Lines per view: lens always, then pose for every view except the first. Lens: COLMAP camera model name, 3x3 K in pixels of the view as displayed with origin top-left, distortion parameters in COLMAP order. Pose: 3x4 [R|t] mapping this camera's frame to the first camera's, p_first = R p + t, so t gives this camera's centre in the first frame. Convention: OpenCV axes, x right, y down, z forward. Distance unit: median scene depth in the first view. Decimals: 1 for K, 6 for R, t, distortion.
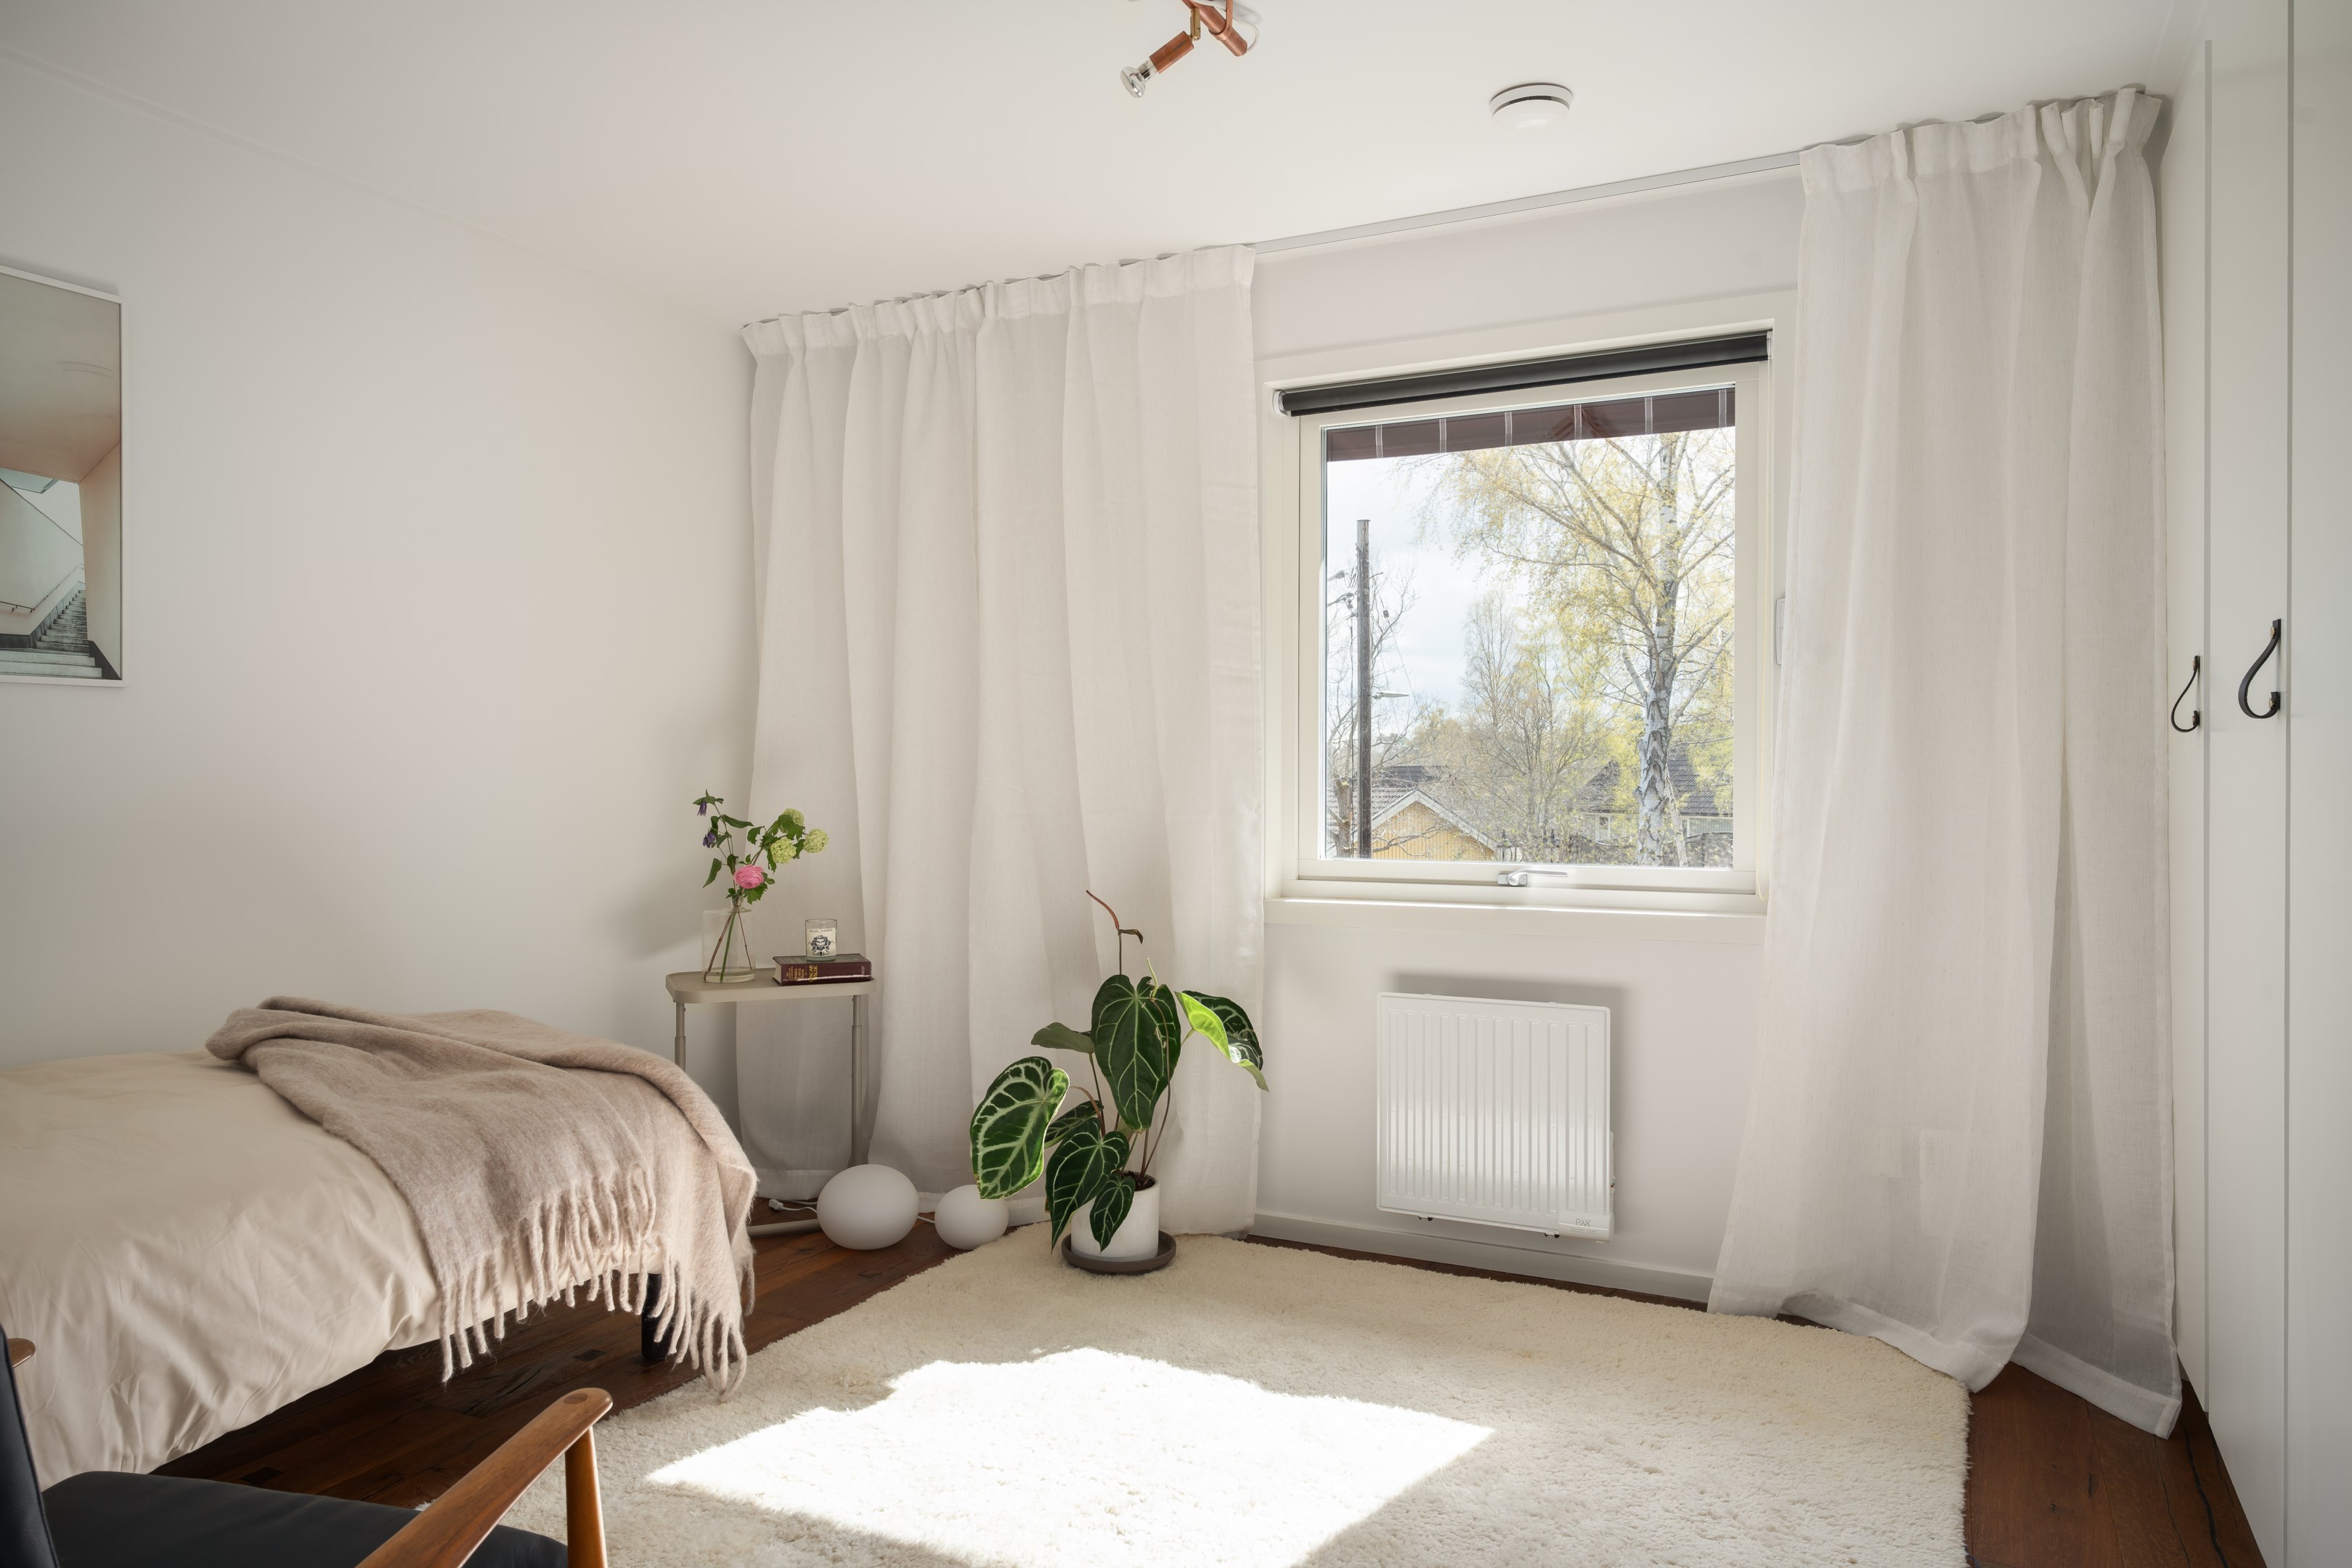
lens RADIAL K [[1528.0, 0, 1172.8], [0, 1528.0, 786.9], [0, 0, 1]] dist [0.000192, -0.003886]
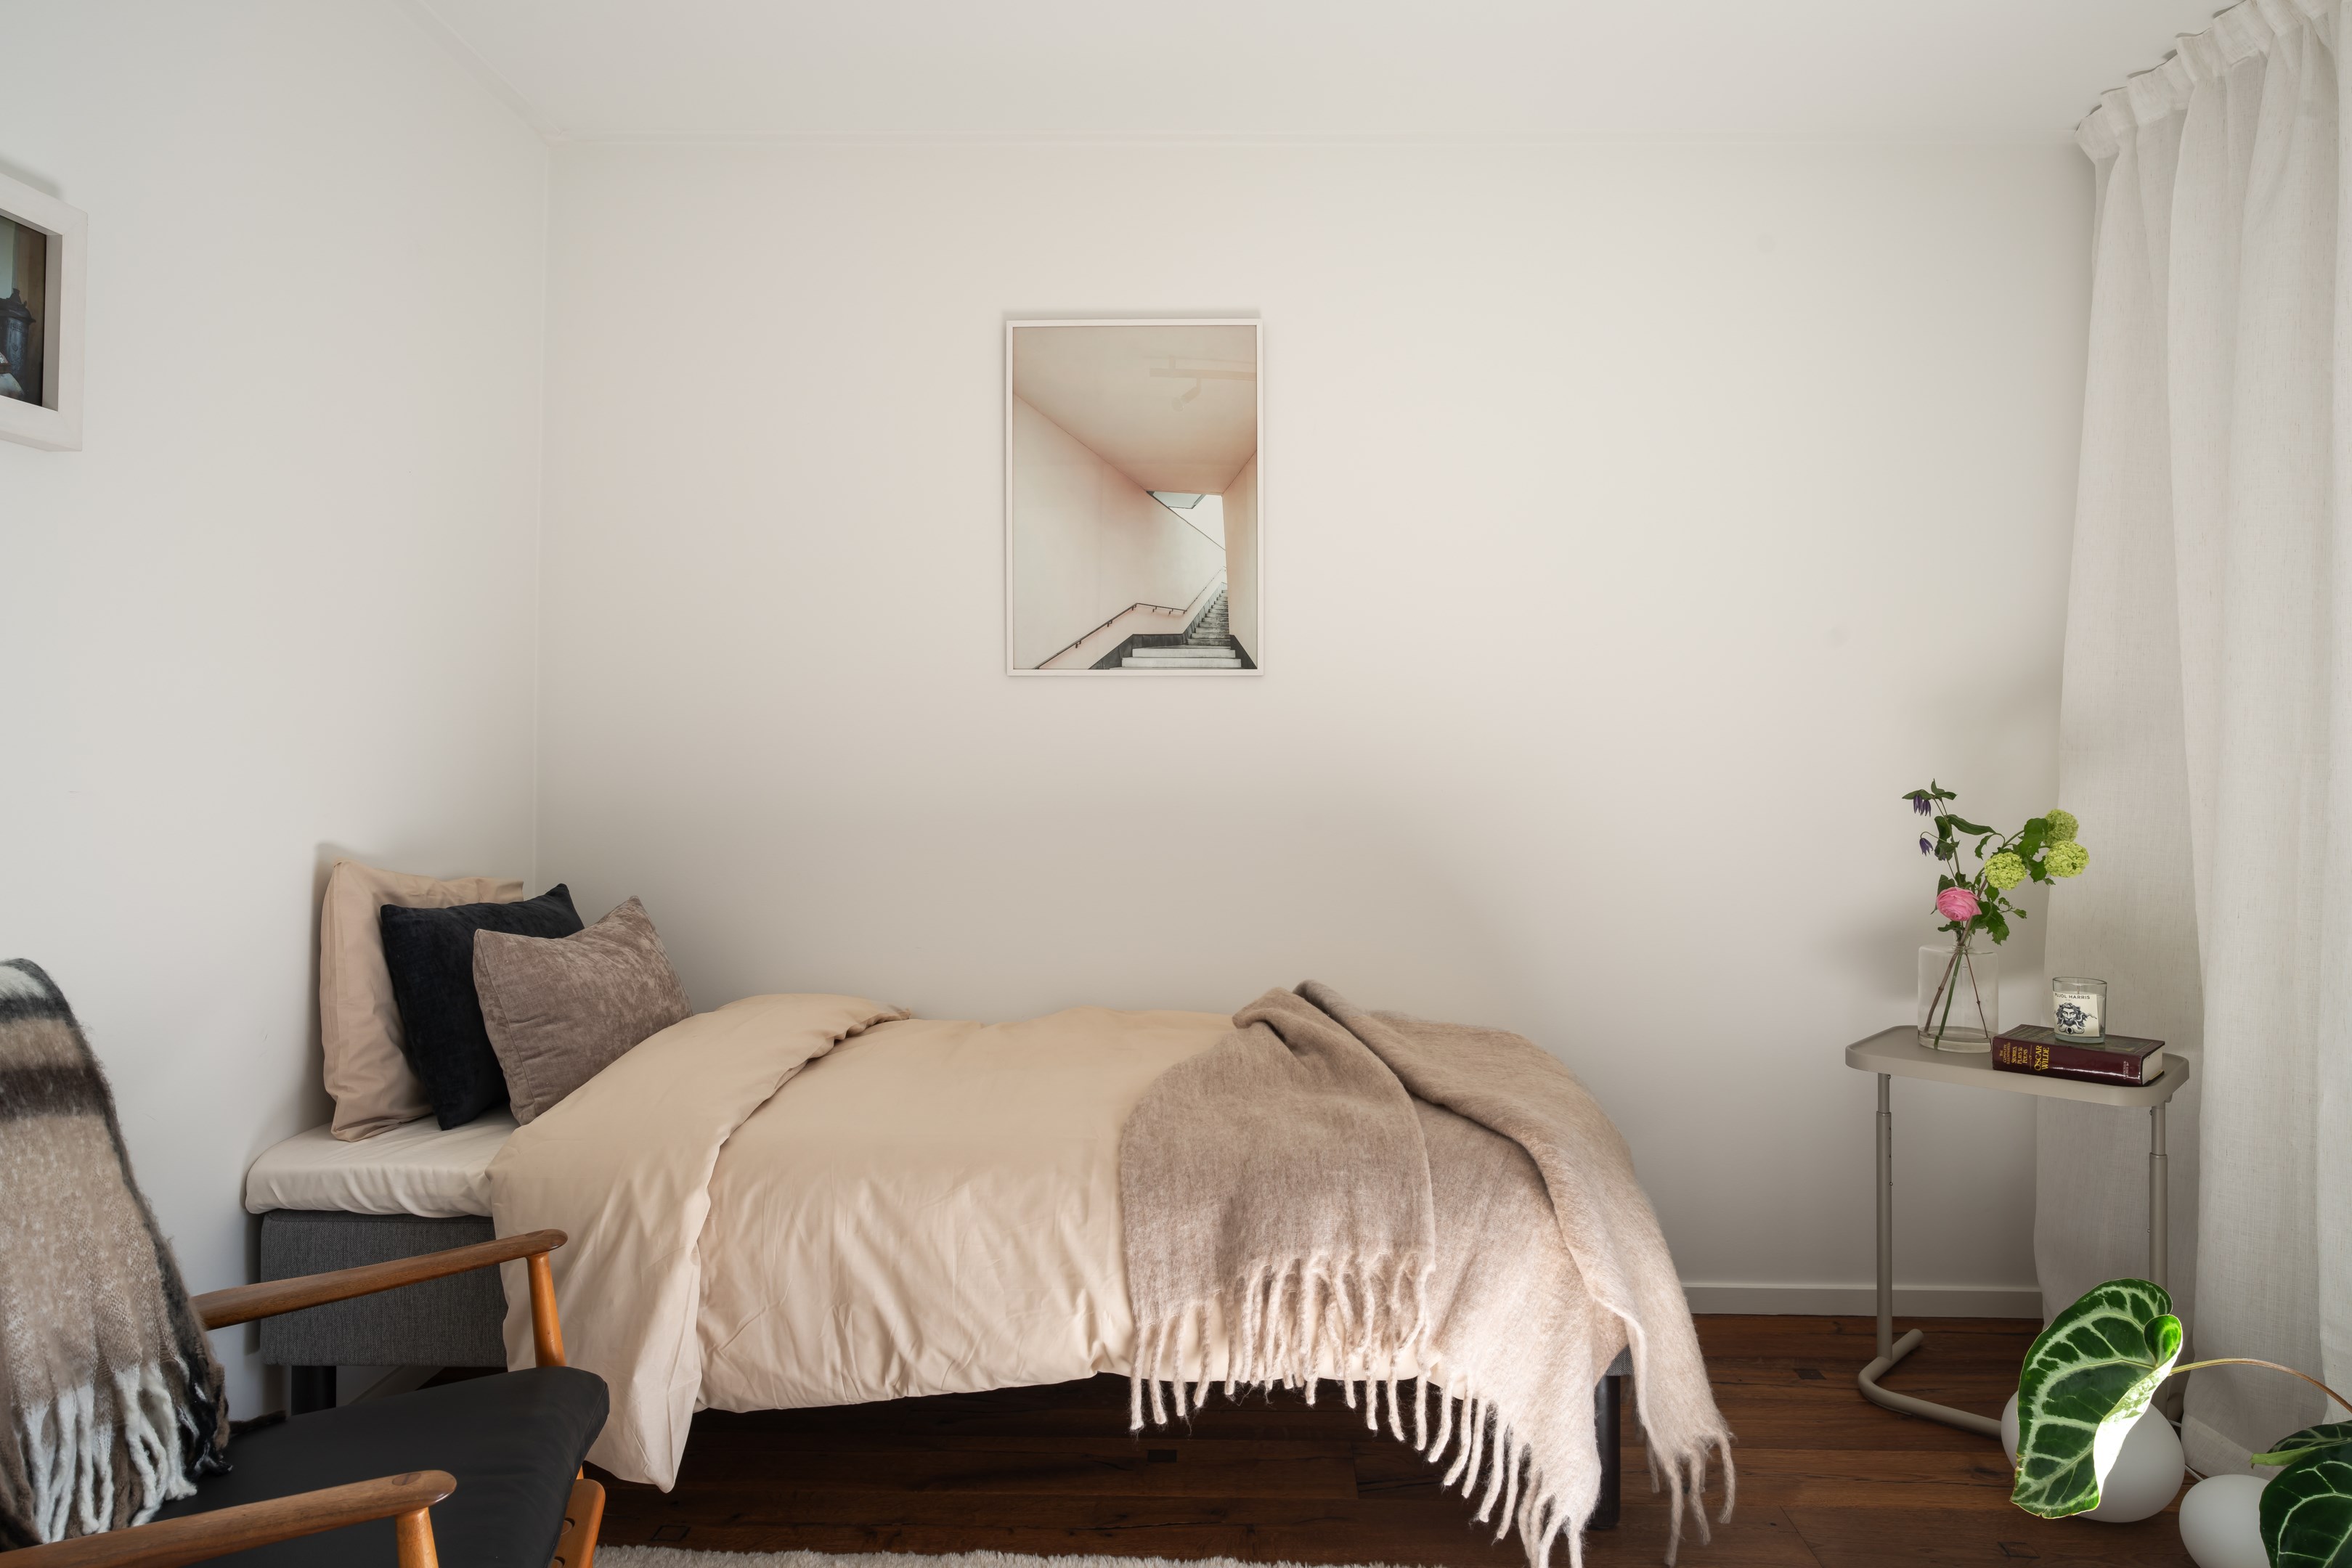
lens RADIAL K [[1528.0, 0, 1165.0], [0, 1528.0, 745.4], [0, 0, 1]] dist [0.000192, -0.003886]
pose [[0.424823, -0.006413, -0.905254, 0.326097], [-0.011829, 0.999850, -0.012634, -0.001811], [0.905199, 0.016075, 0.424683, 0.591540]]
